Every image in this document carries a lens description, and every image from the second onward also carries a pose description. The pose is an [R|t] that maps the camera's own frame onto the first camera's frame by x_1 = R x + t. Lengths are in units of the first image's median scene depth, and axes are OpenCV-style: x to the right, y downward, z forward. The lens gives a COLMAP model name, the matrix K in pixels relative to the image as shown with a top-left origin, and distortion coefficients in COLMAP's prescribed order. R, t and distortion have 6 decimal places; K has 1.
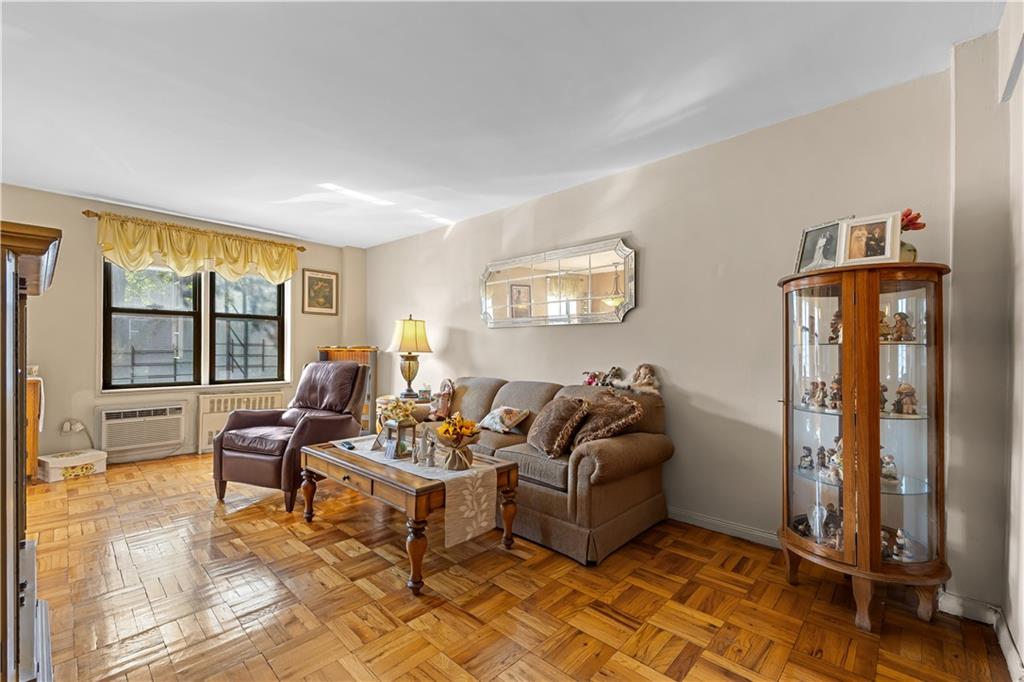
lens RADIAL K [[414.8, 0, 511.6], [0, 414.8, 345.7], [0, 0, 1]] dist [0.002453, 0.000427]
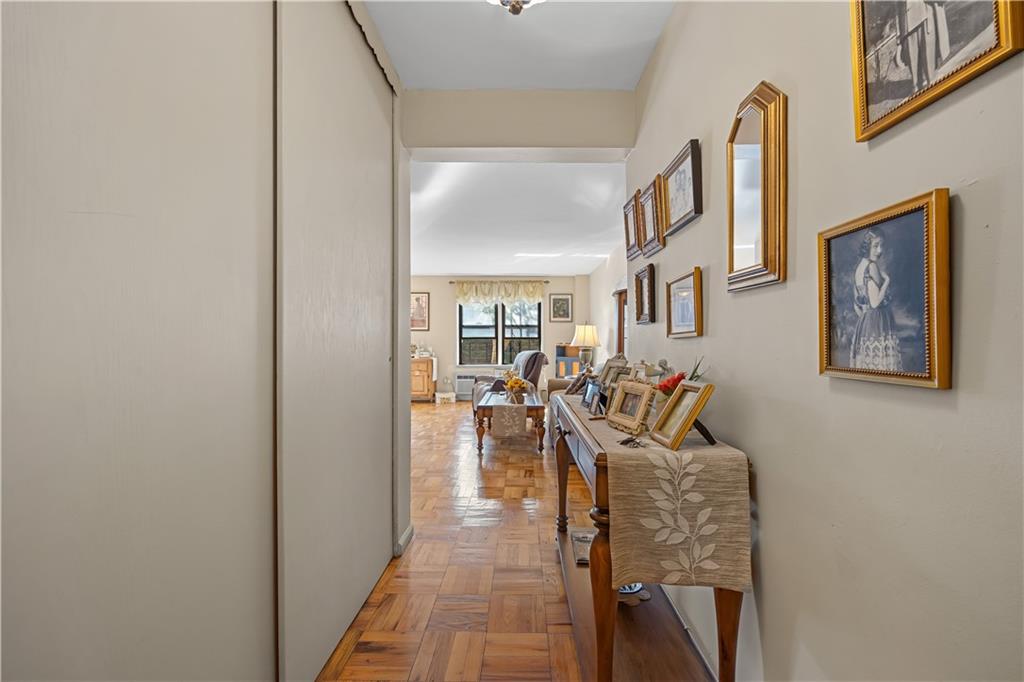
lens RADIAL K [[414.8, 0, 511.6], [0, 414.8, 345.7], [0, 0, 1]] dist [0.002453, 0.000427]
pose [[0.663919, -0.000494, -0.747804, 0.640177], [0.004787, 0.999982, 0.003590, 0.002637], [0.747789, -0.005963, 0.663909, -0.156294]]
